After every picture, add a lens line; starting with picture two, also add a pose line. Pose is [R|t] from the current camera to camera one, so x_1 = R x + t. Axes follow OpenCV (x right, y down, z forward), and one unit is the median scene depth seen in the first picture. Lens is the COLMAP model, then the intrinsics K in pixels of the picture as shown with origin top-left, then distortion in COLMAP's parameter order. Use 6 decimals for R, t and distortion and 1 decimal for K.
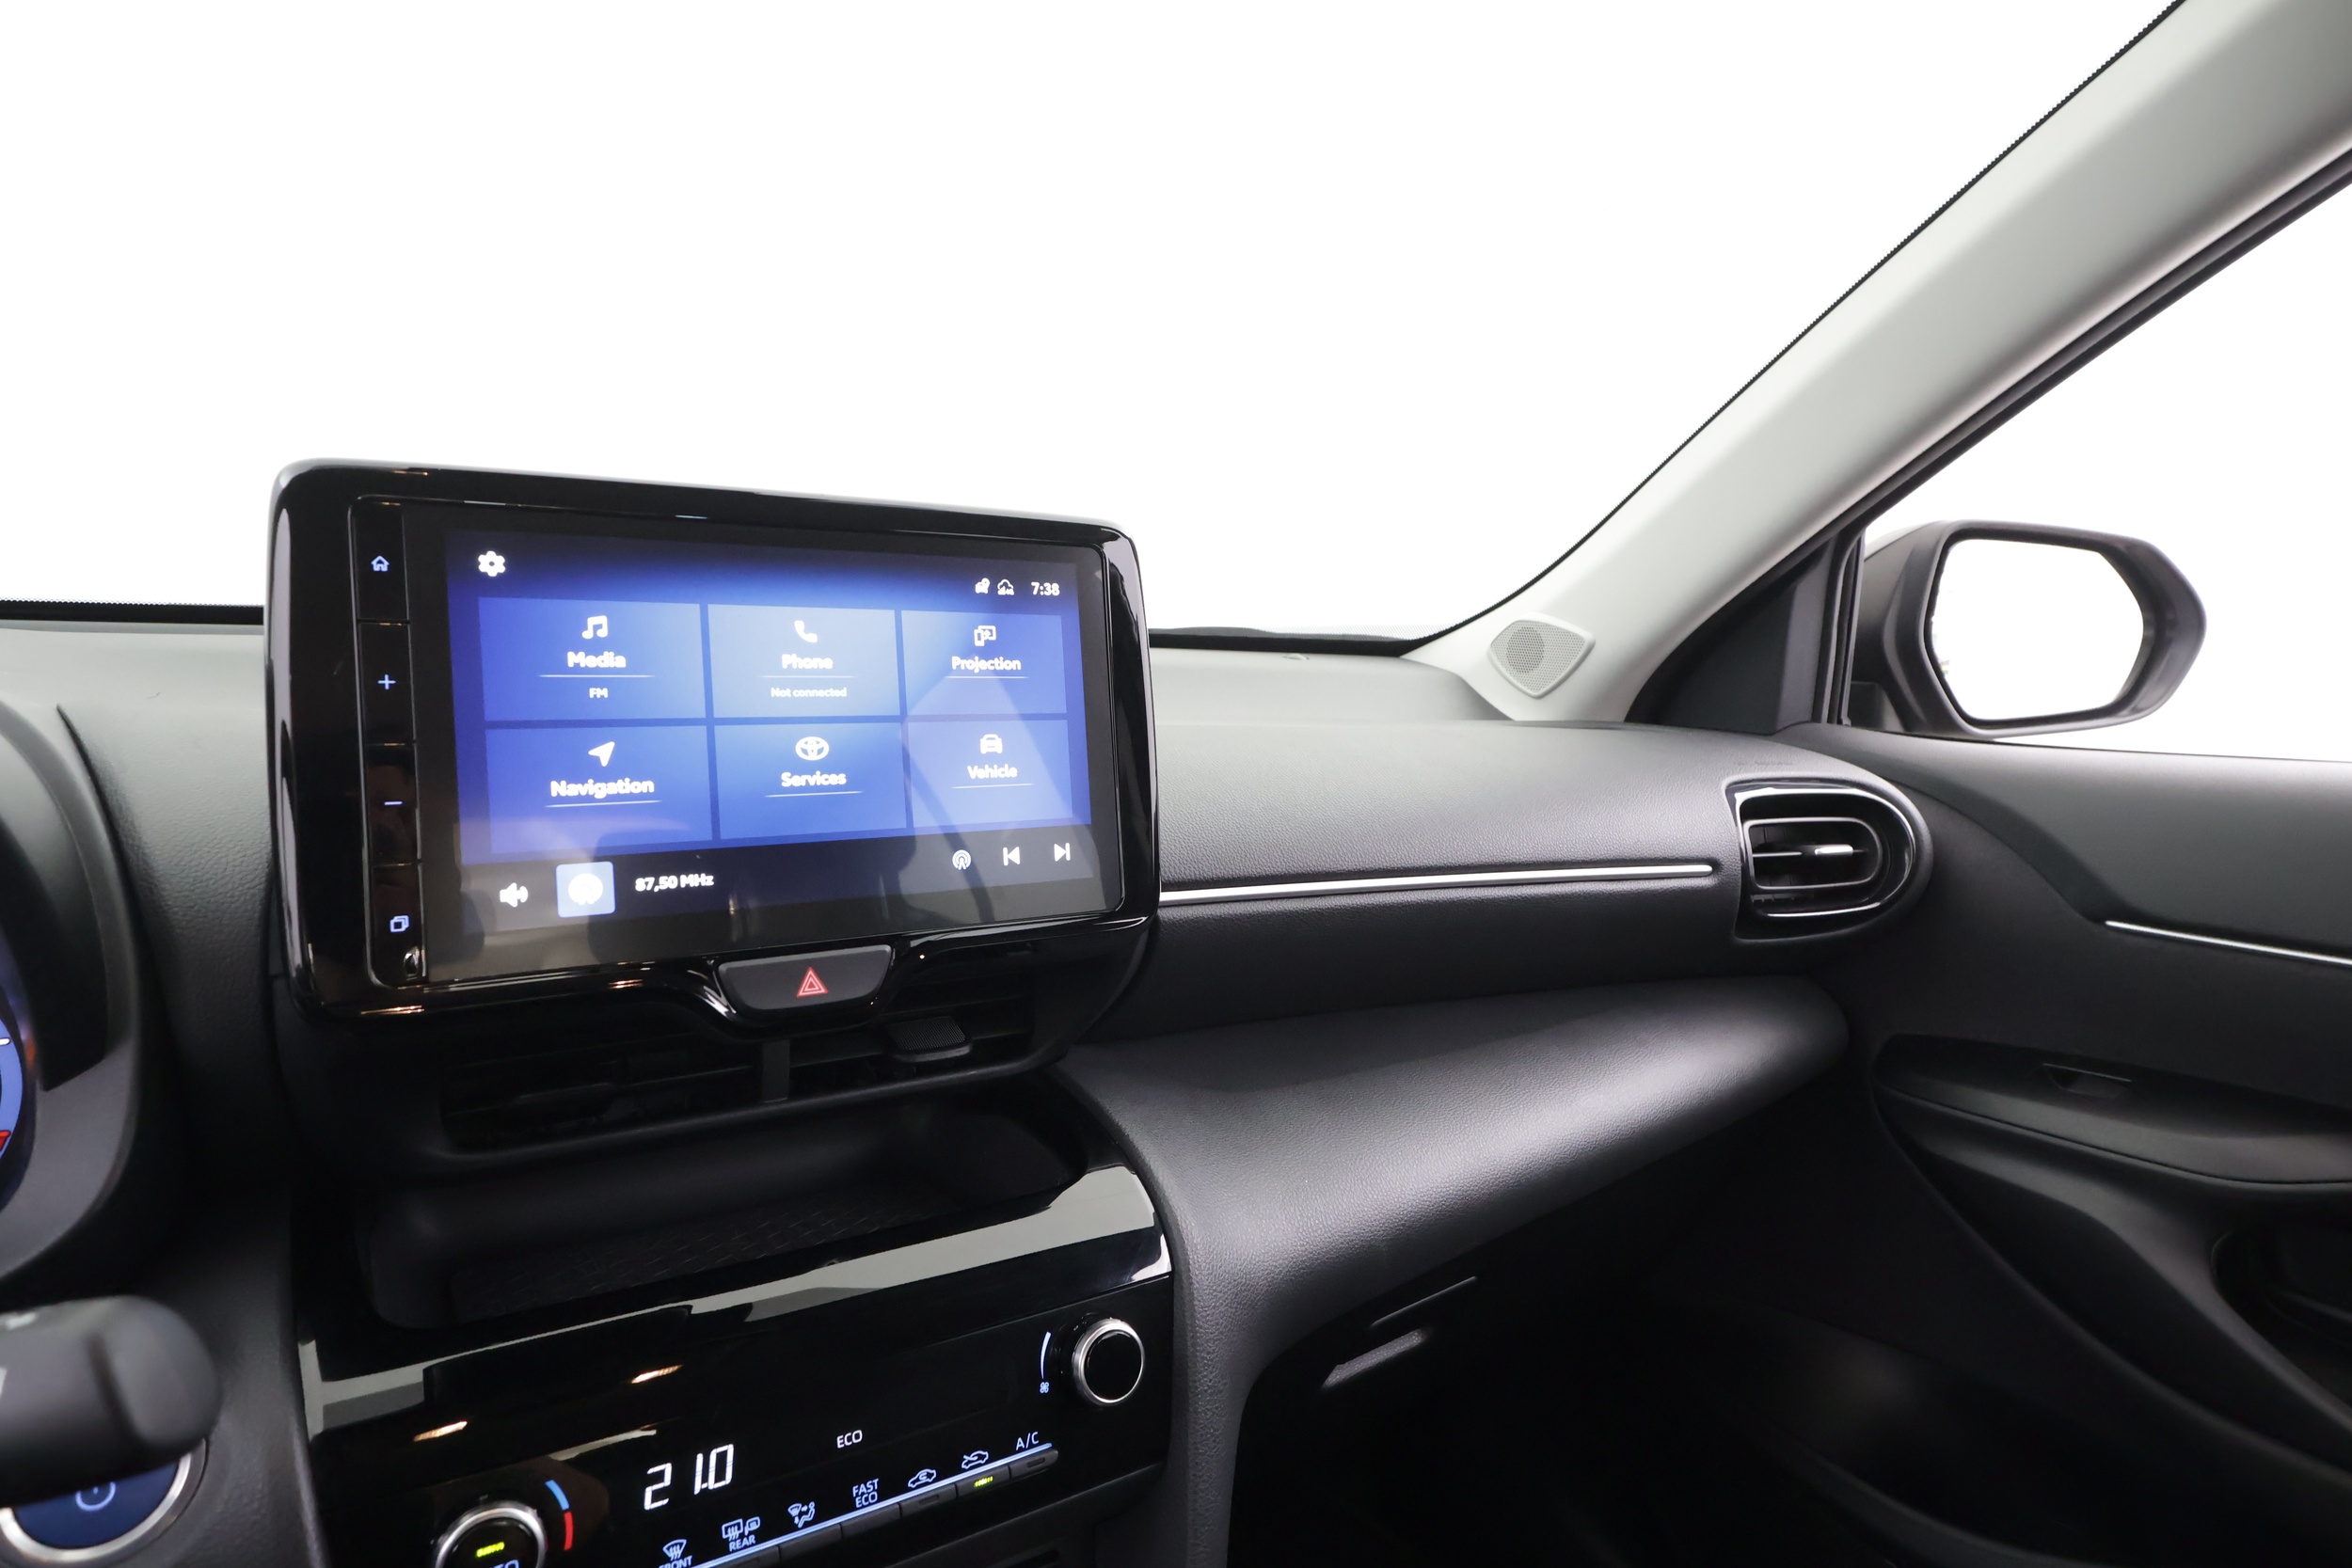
lens RADIAL K [[1344.2, 0, 1172.6], [0, 1344.2, 783.5], [0, 0, 1]] dist [-0.000066, 0.002171]
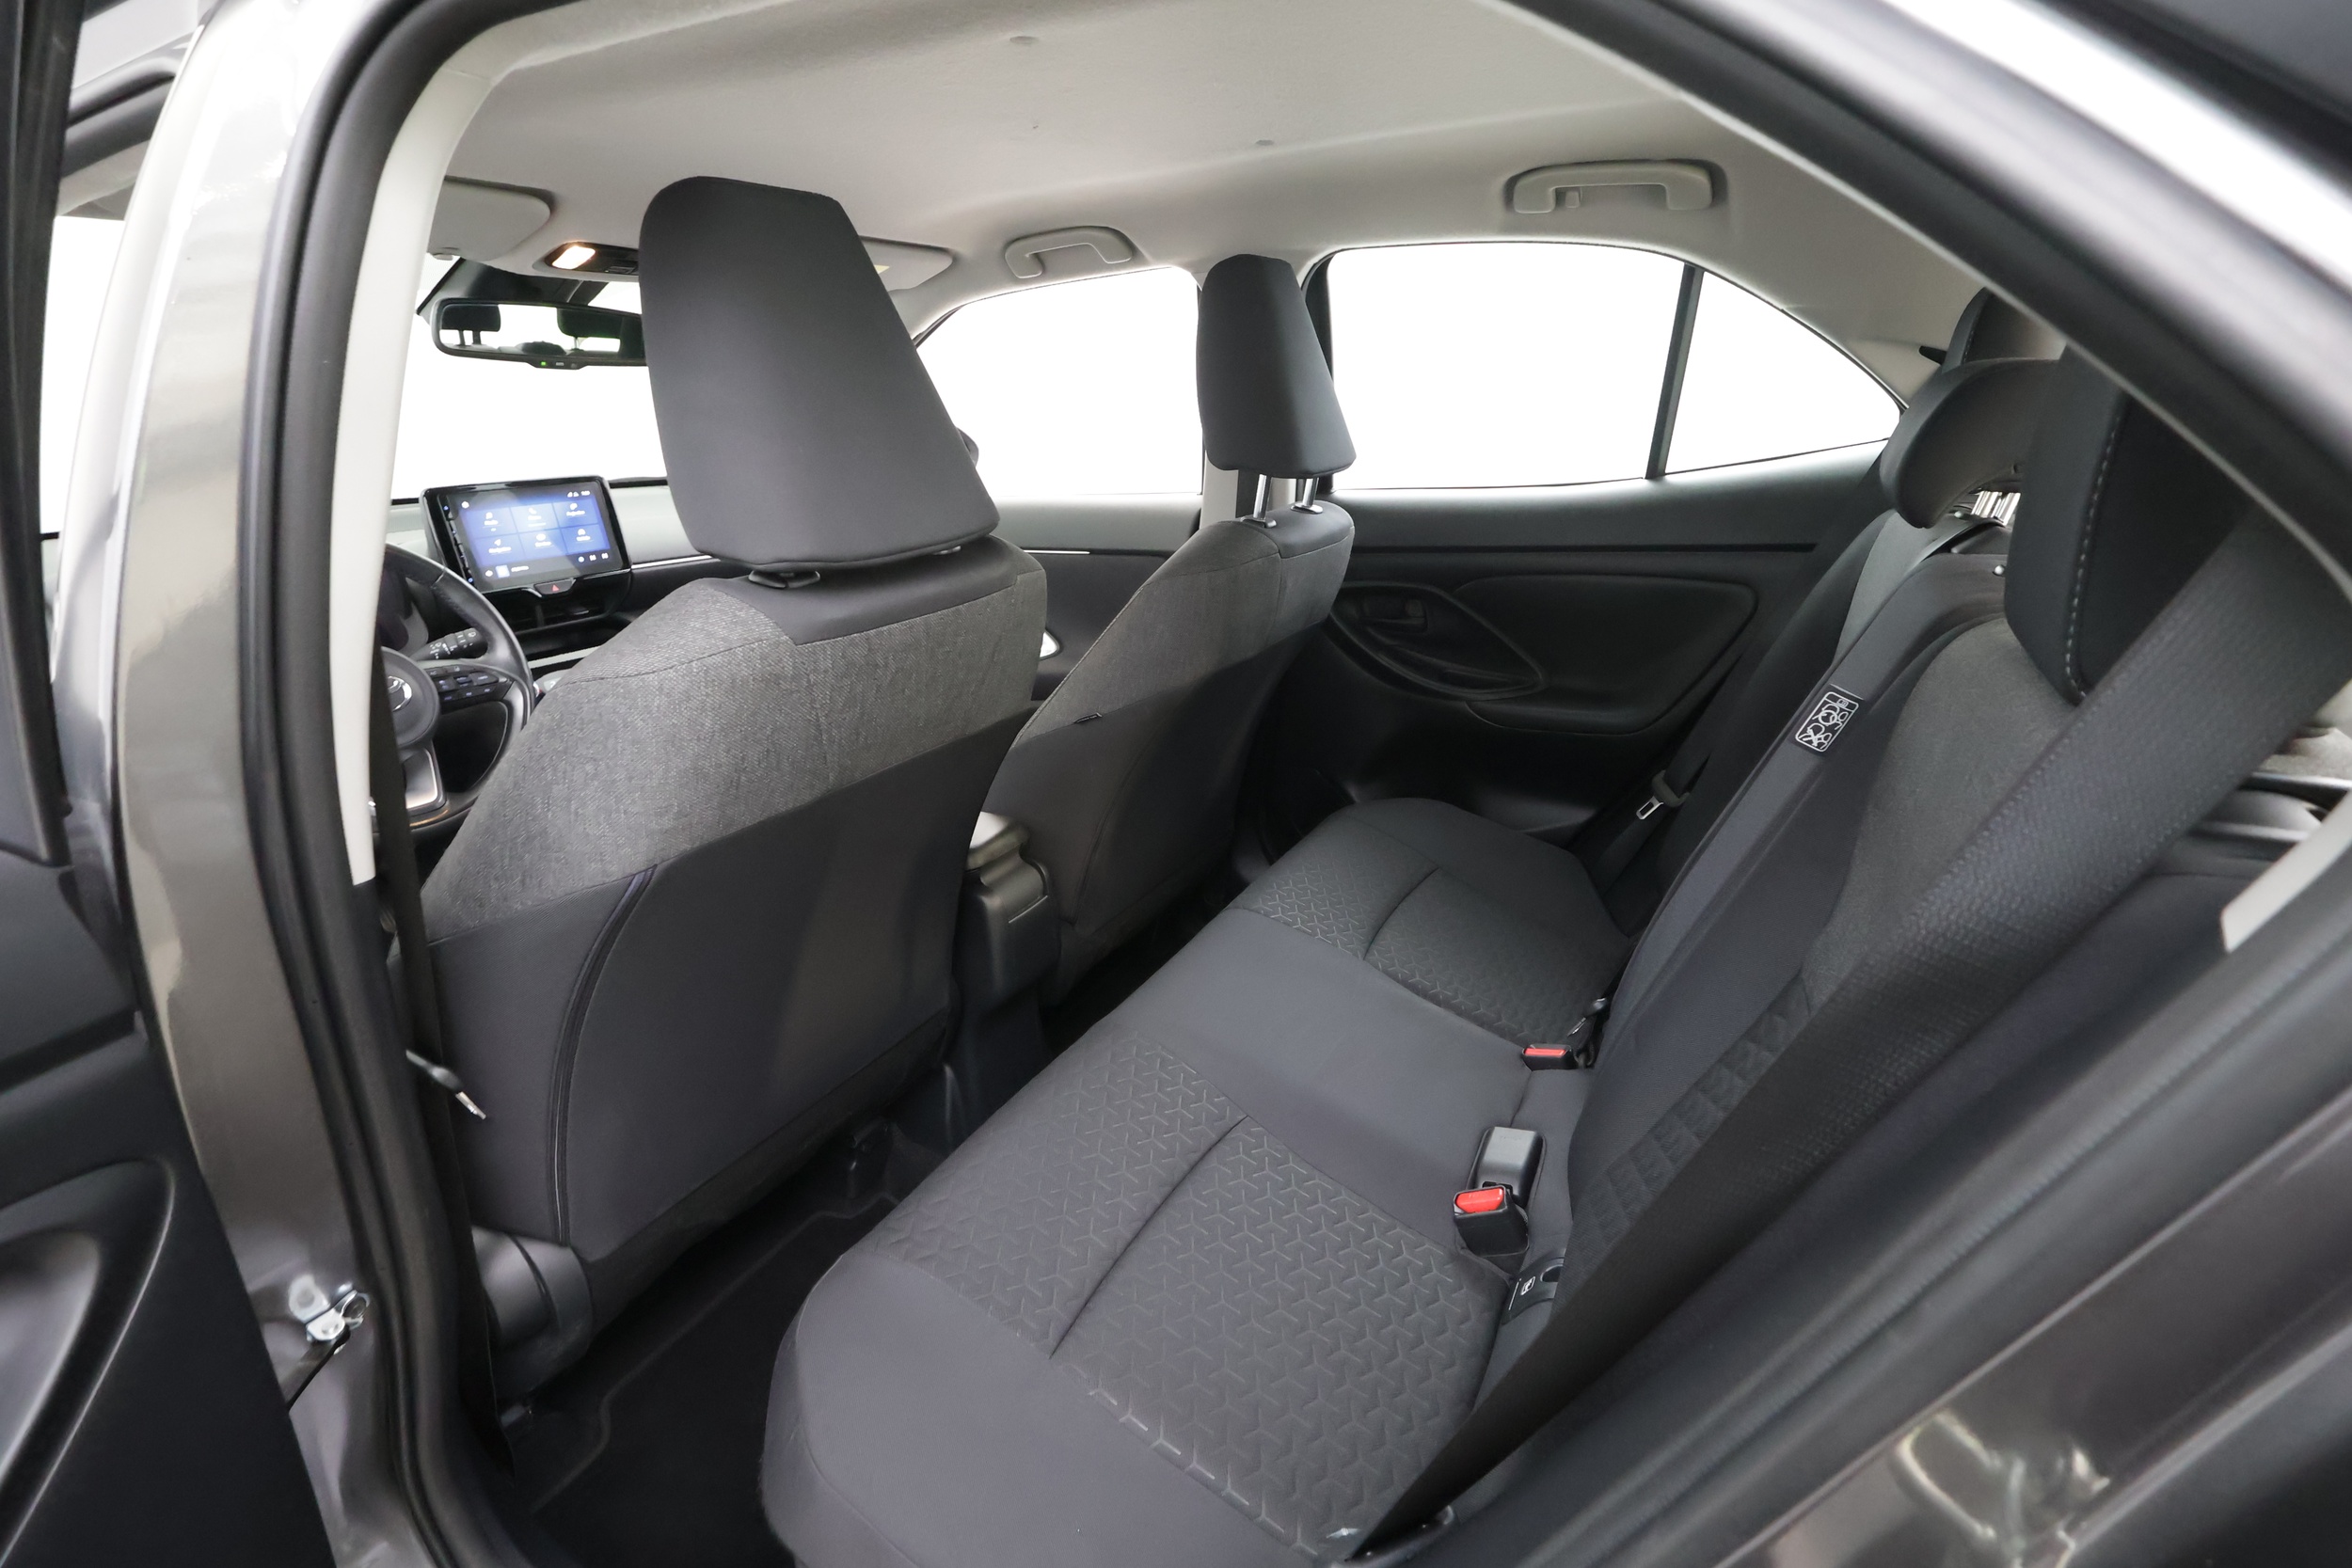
lens RADIAL K [[1088.2, 0, 1186.2], [0, 1088.2, 788.8], [0, 0, 1]] dist [-0.002620, 0.000140]
pose [[0.884531, -0.212067, 0.415490, -0.035505], [0.108611, 0.959837, 0.258684, 0.060259], [-0.453661, -0.183688, 0.872038, -2.630665]]
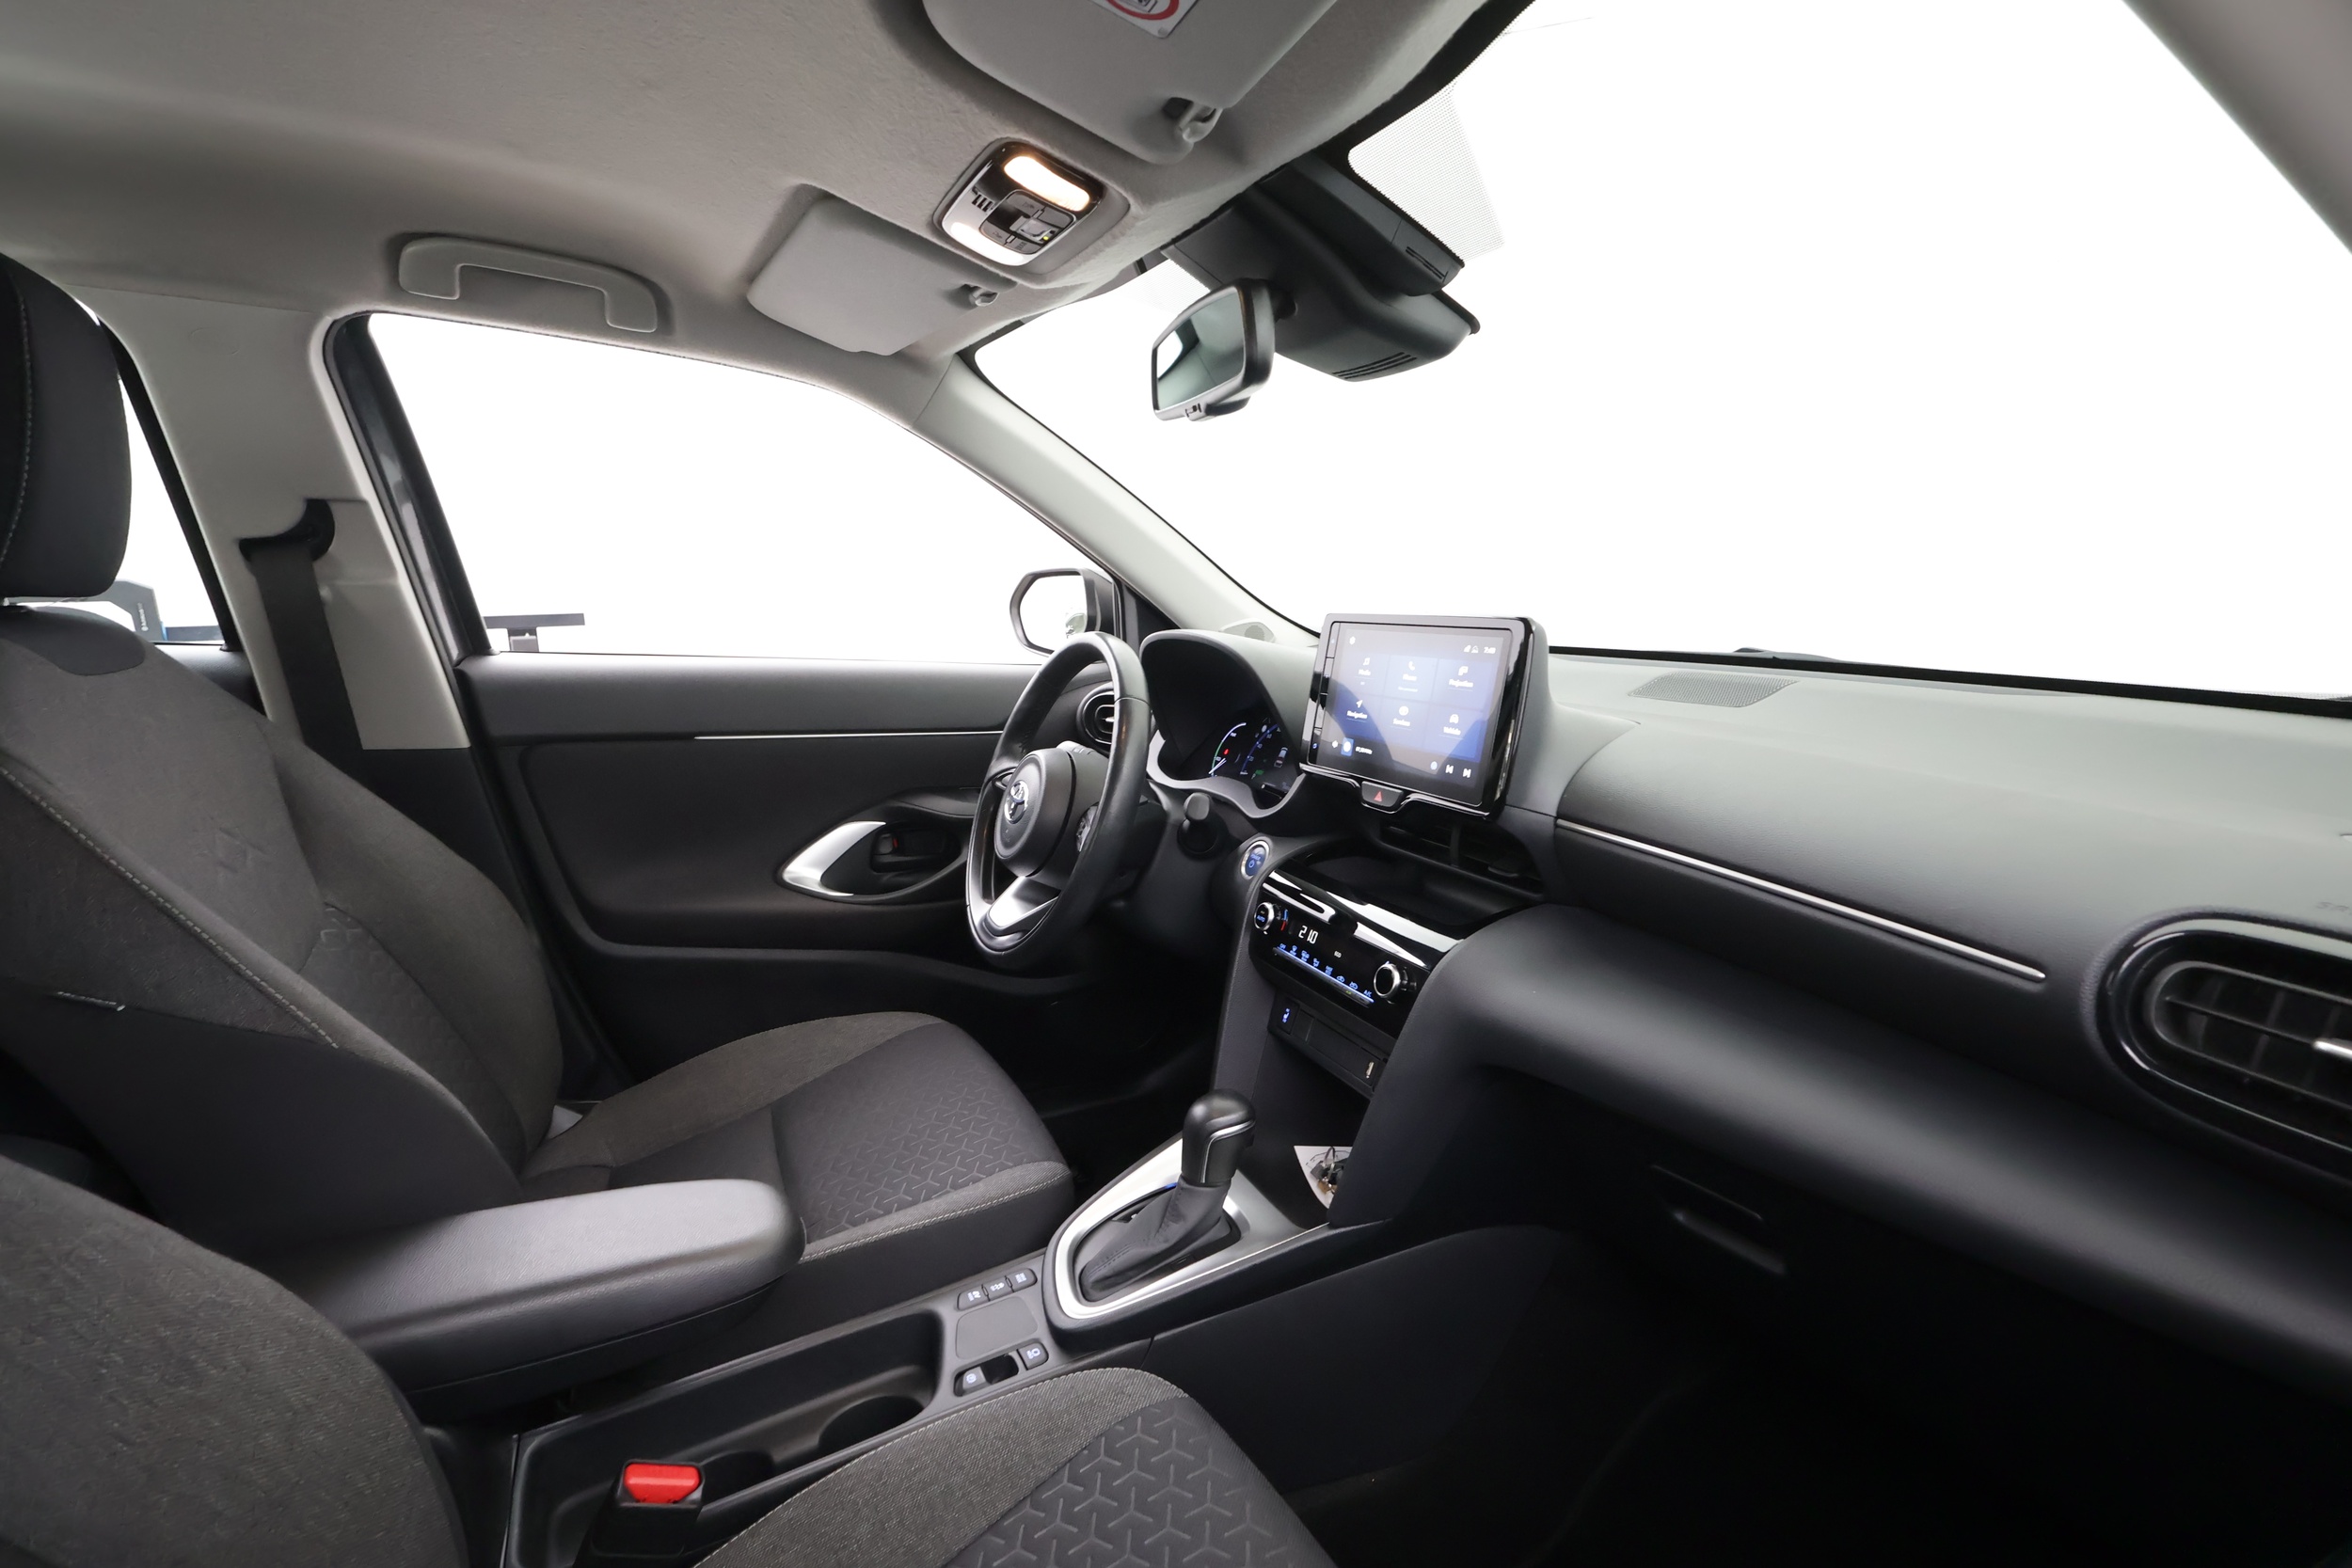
lens RADIAL K [[1088.2, 0, 1187.2], [0, 1088.2, 789.0], [0, 0, 1]] dist [-0.002620, 0.000140]
pose [[-0.112311, 0.138947, -0.983911, 1.458494], [-0.138084, 0.978386, 0.153929, -0.112300], [0.984032, 0.153150, -0.090697, 0.627106]]
